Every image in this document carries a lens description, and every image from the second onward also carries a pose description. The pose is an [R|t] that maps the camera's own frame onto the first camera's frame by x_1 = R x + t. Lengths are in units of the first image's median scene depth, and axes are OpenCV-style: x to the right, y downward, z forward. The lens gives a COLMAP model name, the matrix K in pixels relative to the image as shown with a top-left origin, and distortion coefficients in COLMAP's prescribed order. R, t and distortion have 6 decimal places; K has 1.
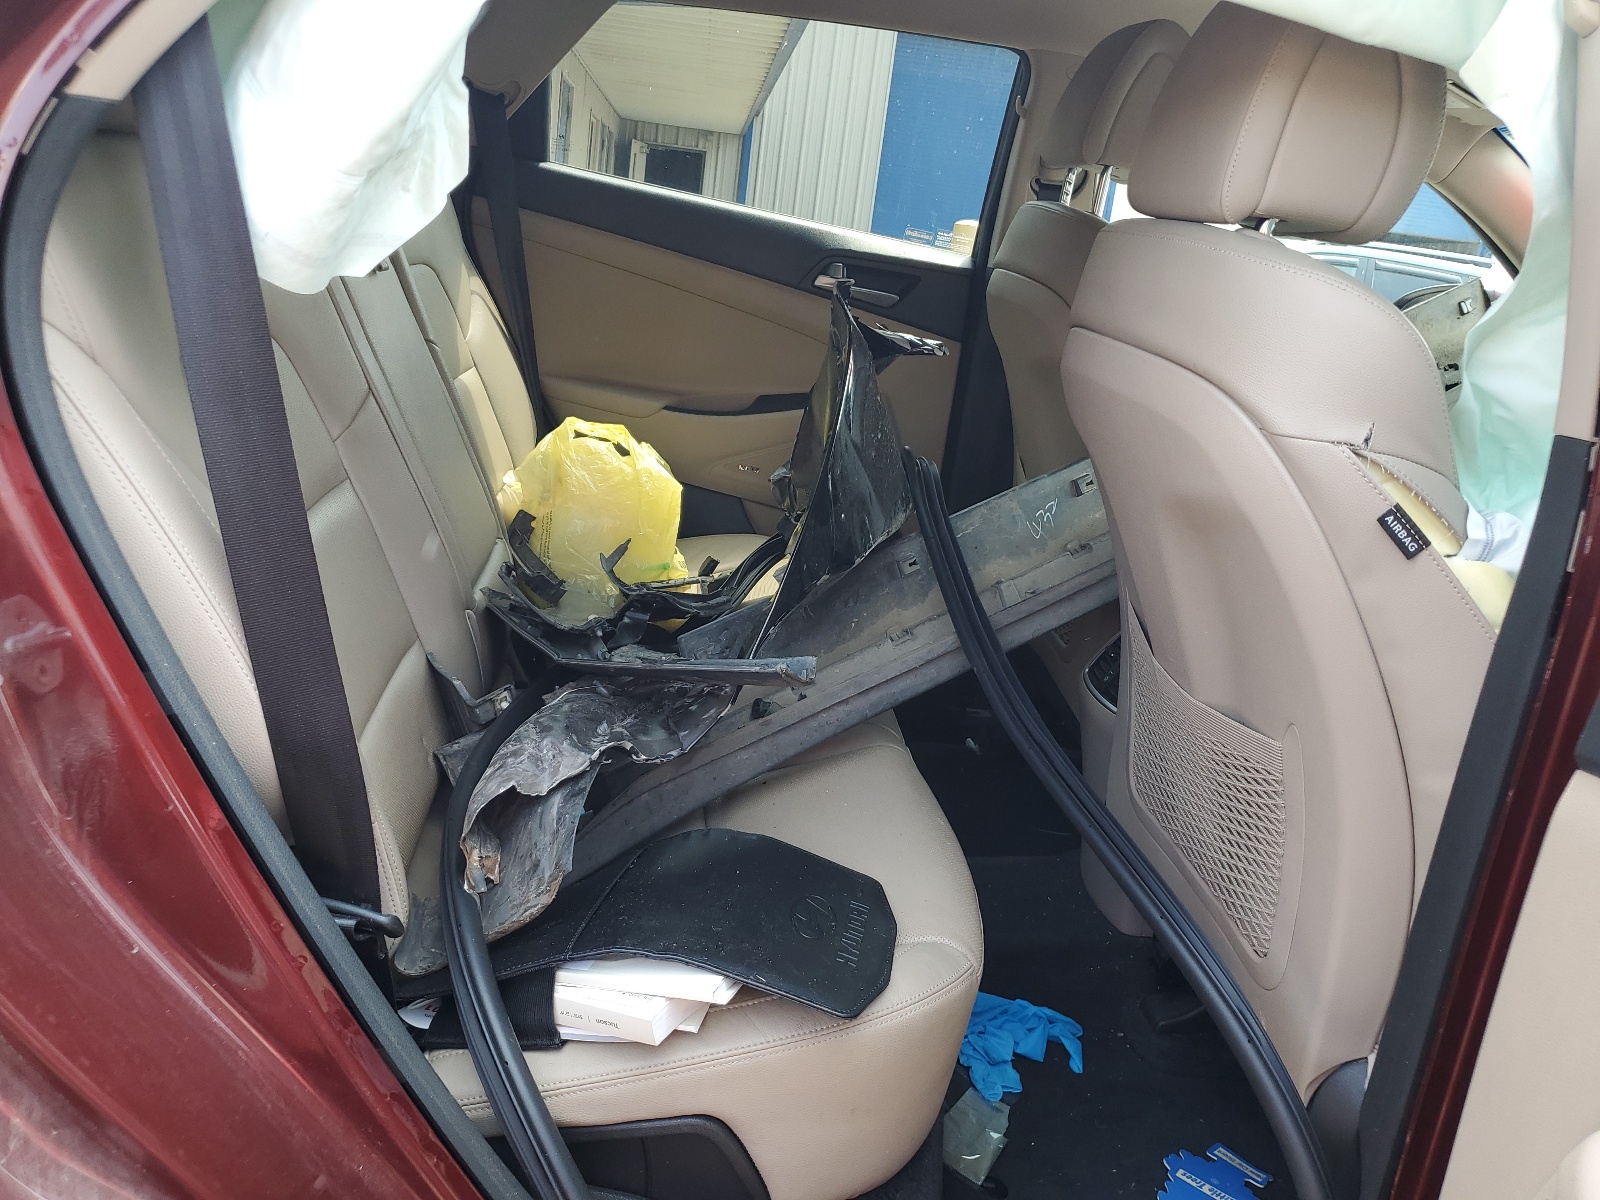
lens RADIAL K [[1193.6, 0, 800.0], [0, 1193.6, 600.0], [0, 0, 1]] dist [0.068756, -0.002435]
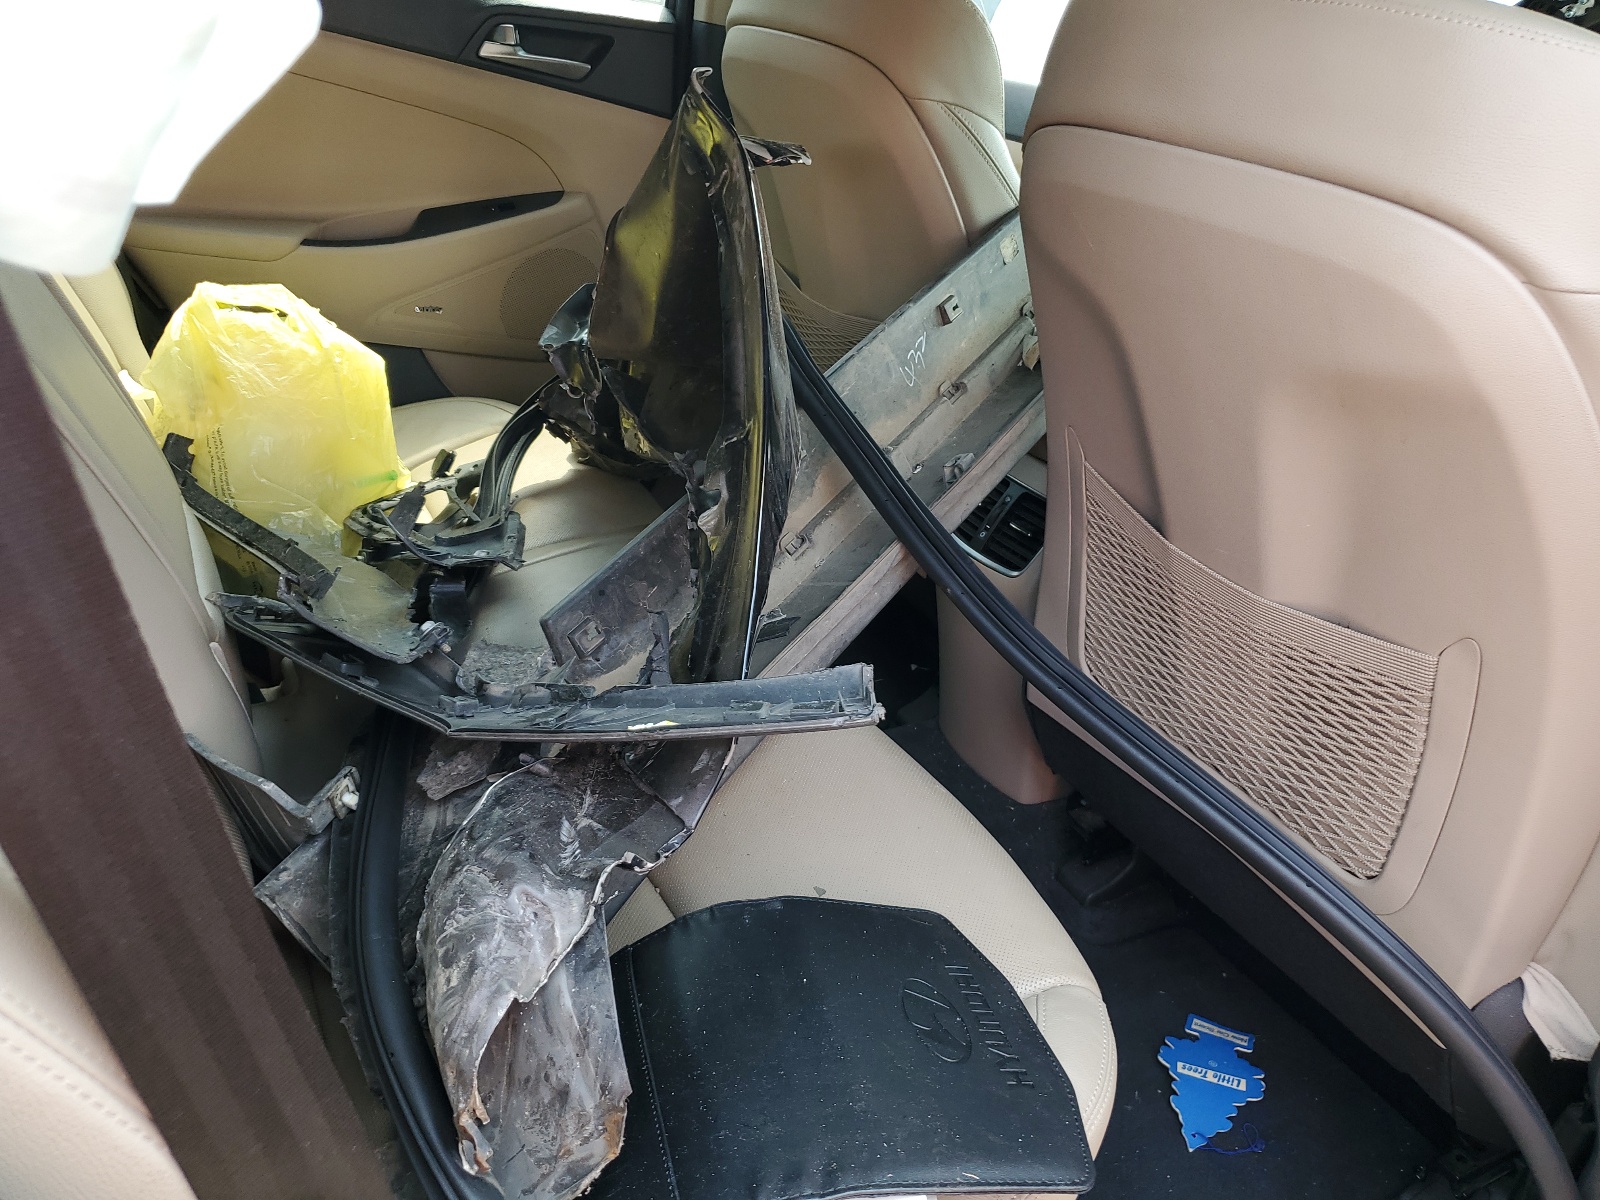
lens RADIAL K [[1234.5, 0, 800.0], [0, 1234.5, 600.0], [0, 0, 1]] dist [0.008356, 0.004723]
pose [[0.931708, -0.193173, 0.307579, -0.154258], [0.134113, 0.969966, 0.202928, -0.090729], [-0.337542, -0.147819, 0.929632, 0.235120]]
